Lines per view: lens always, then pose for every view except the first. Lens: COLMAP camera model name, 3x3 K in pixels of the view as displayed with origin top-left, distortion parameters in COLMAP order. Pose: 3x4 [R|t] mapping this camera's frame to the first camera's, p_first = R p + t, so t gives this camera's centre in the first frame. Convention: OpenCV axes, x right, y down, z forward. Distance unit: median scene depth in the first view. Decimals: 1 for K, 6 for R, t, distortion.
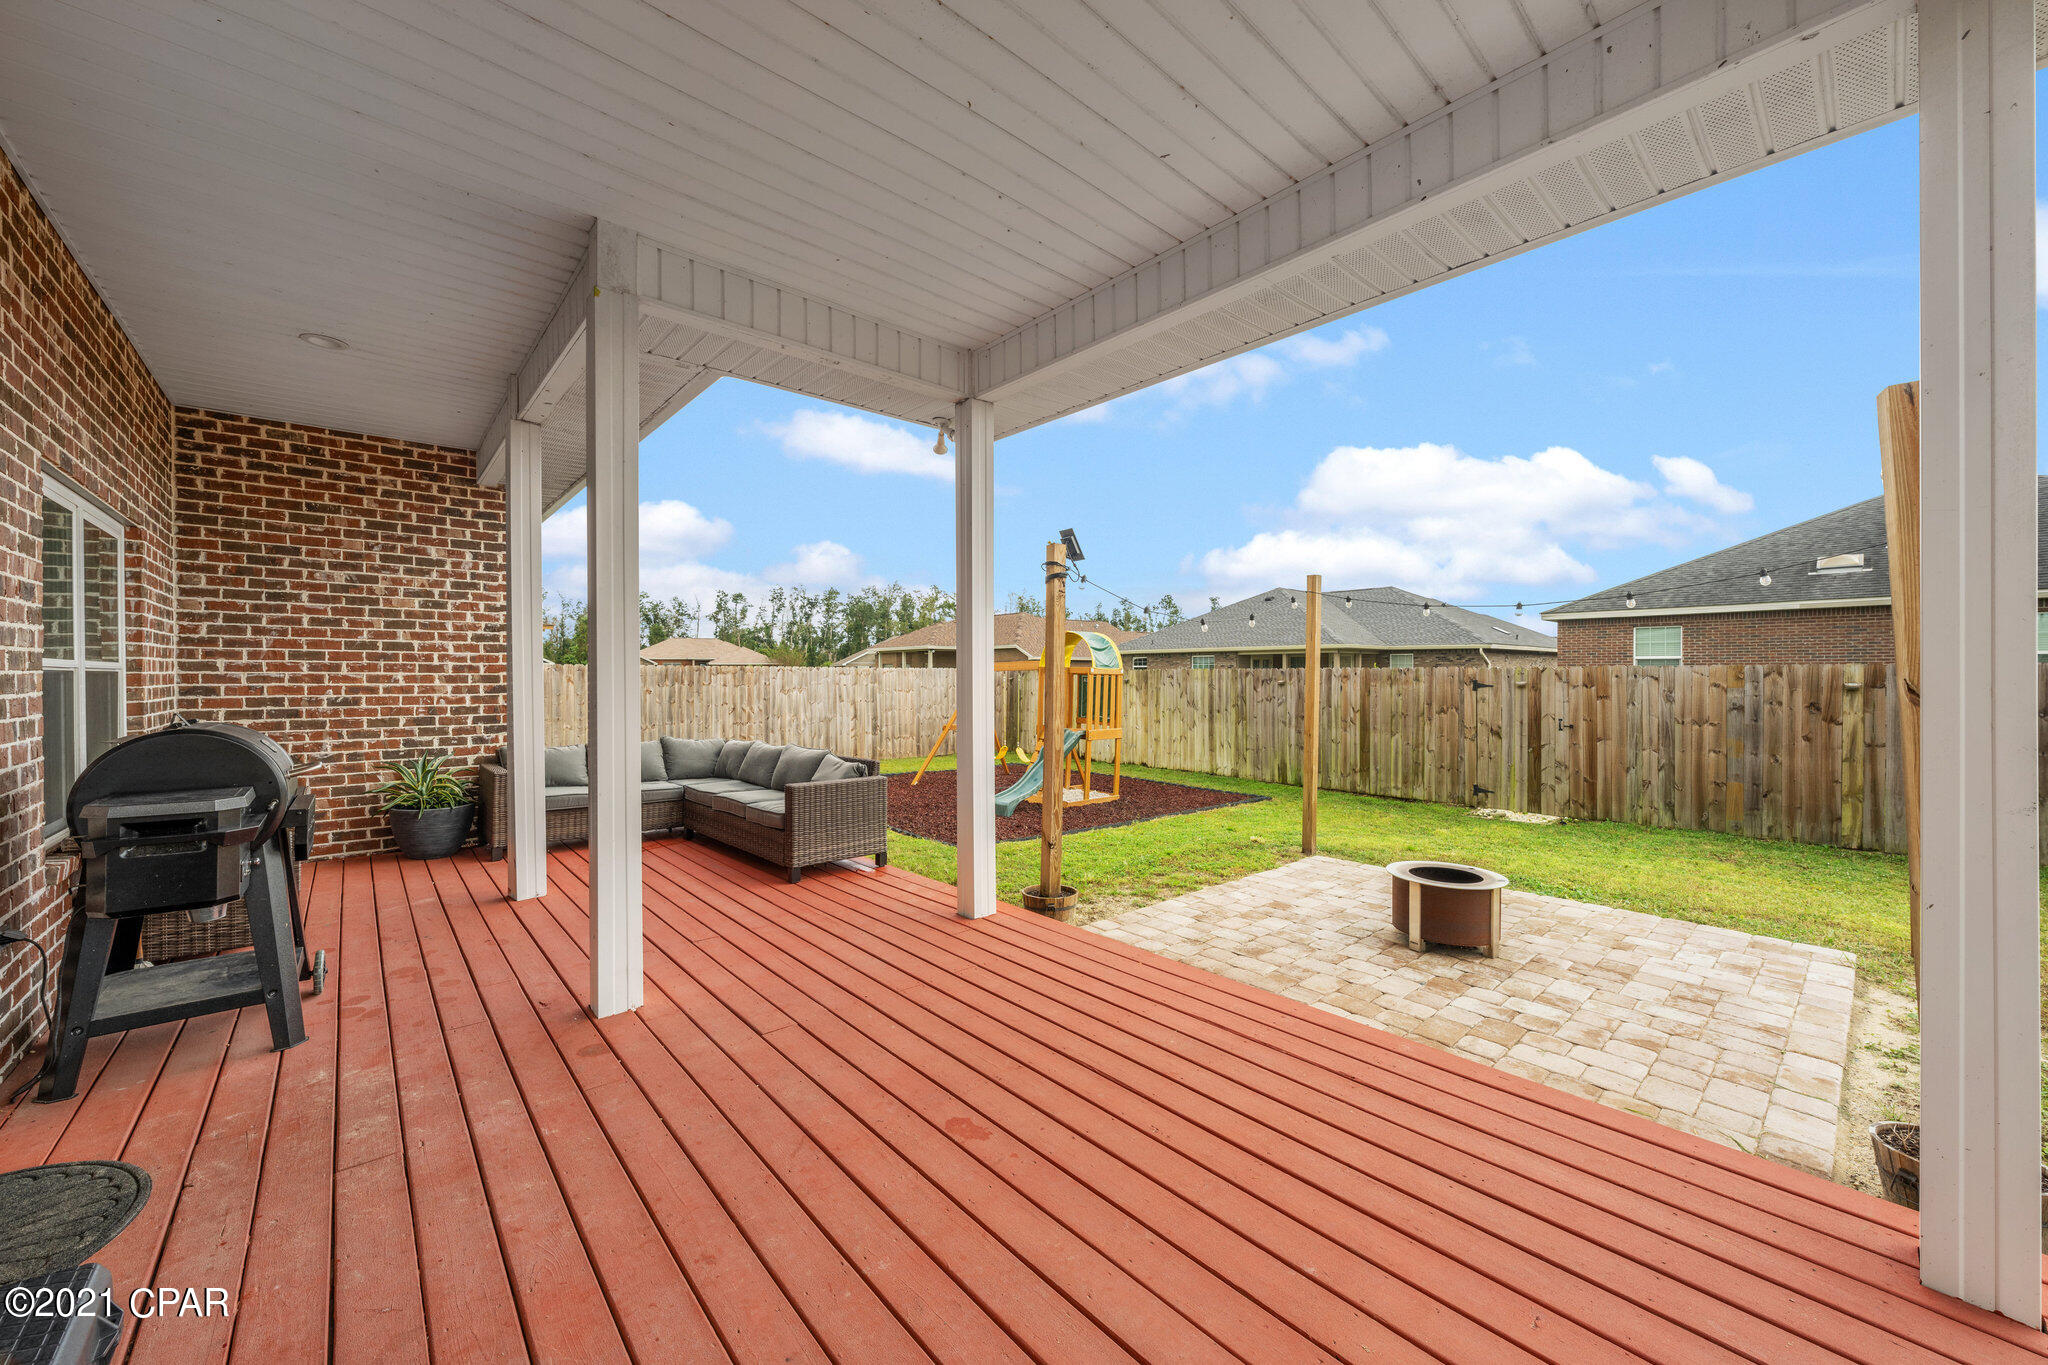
lens RADIAL K [[765.3, 0, 1024.0], [0, 765.3, 682.5], [0, 0, 1]] dist [-0.000214, -0.000016]
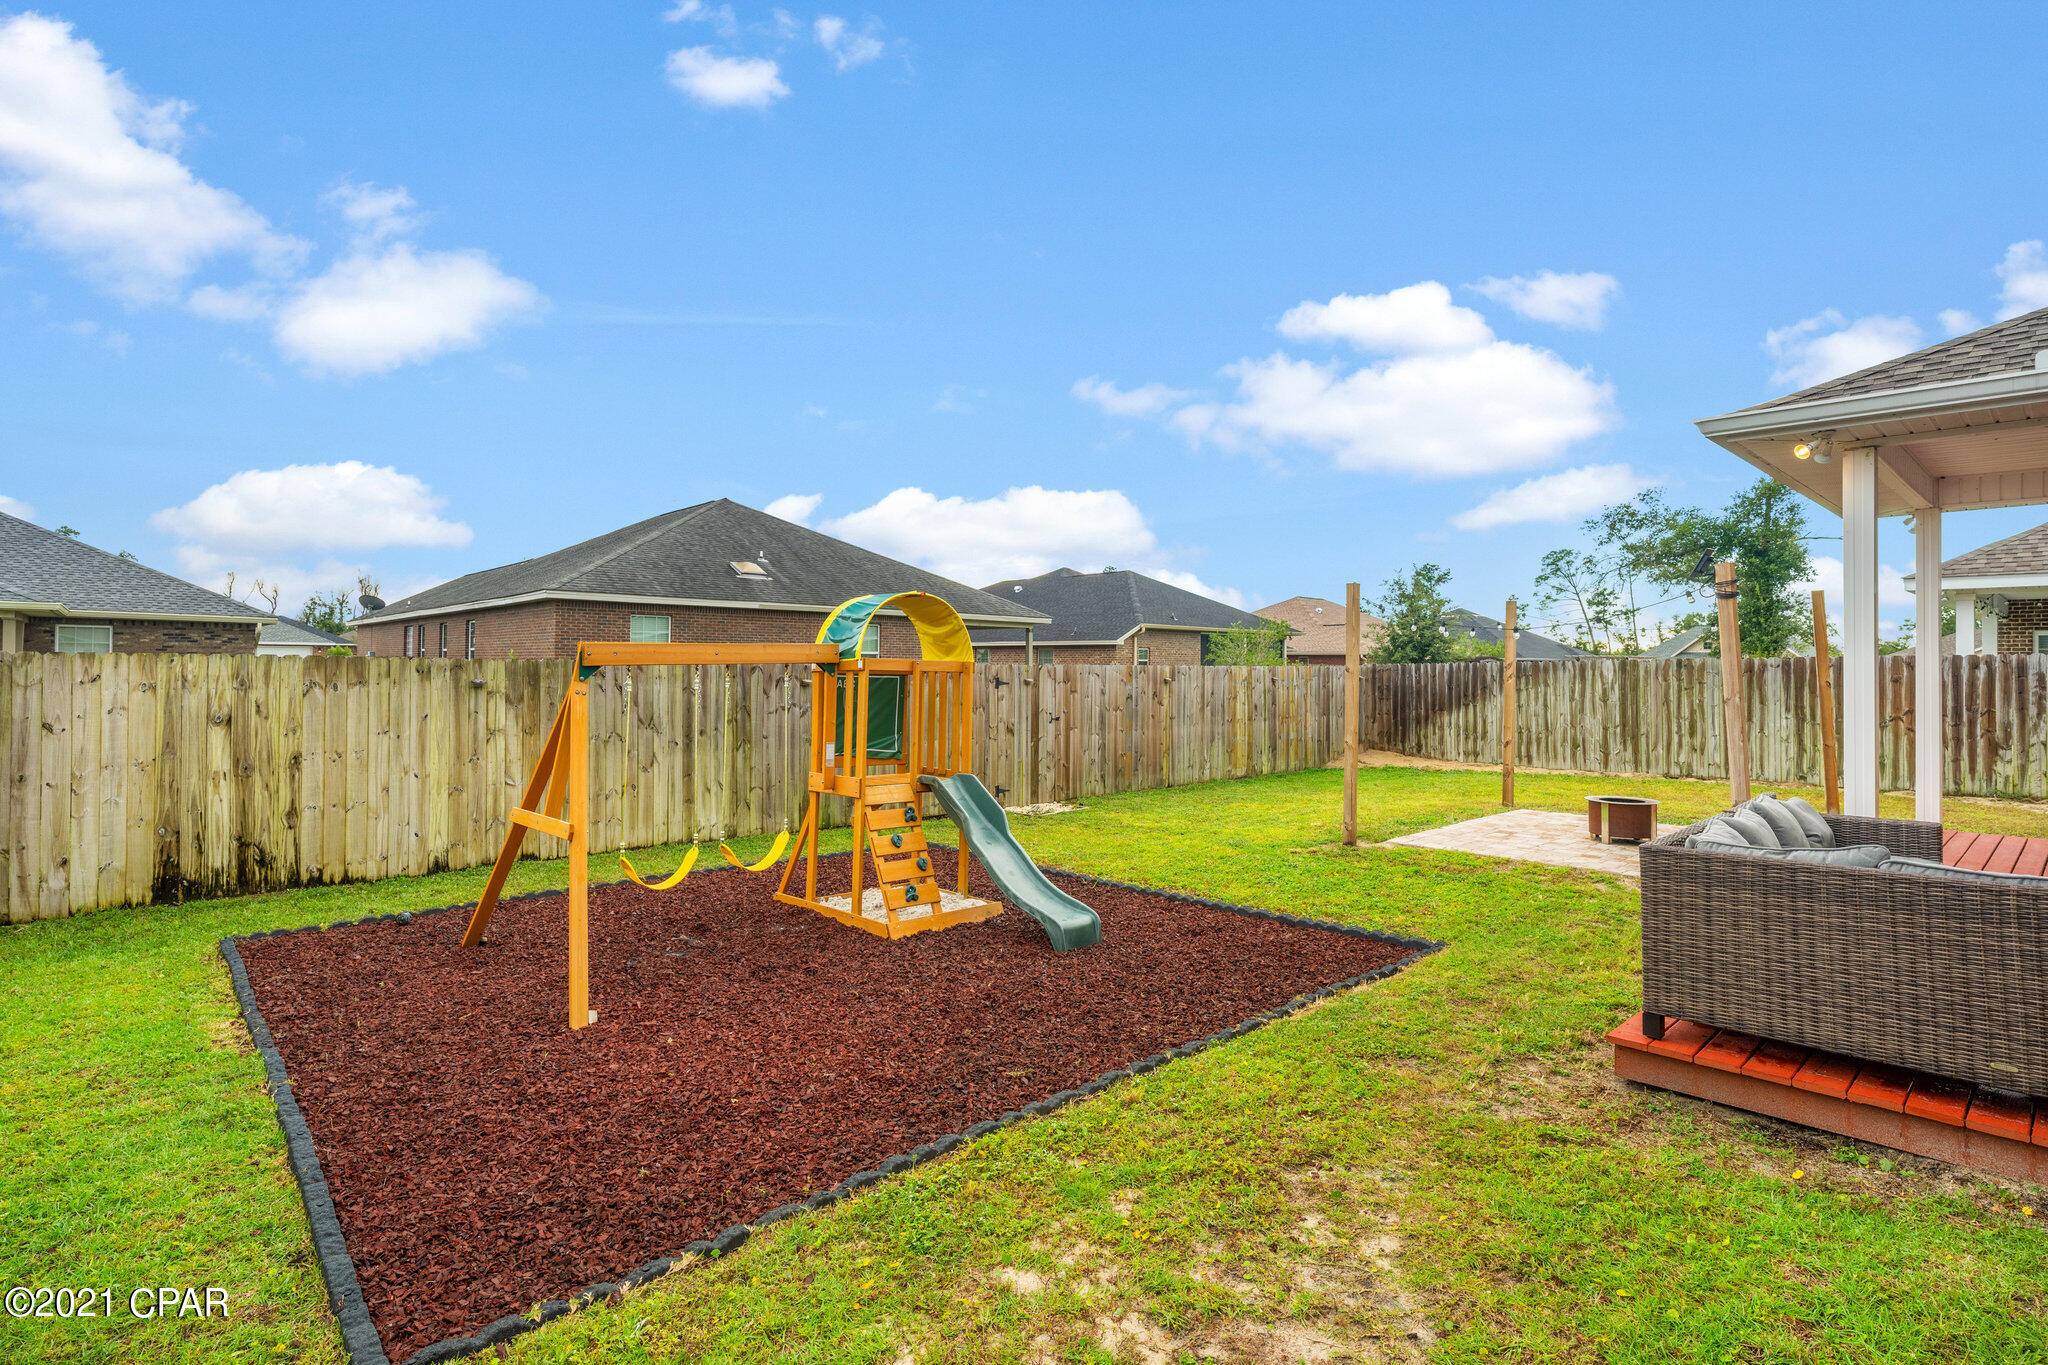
lens RADIAL K [[1045.1, 0, 1024.0], [0, 1045.1, 682.5], [0, 0, 1]] dist [0.000014, 0.000005]
pose [[-0.037387, -0.014252, 0.999199, -0.728953], [0.002935, 0.999892, 0.014371, -0.015752], [-0.999297, 0.003470, -0.037341, 1.013925]]
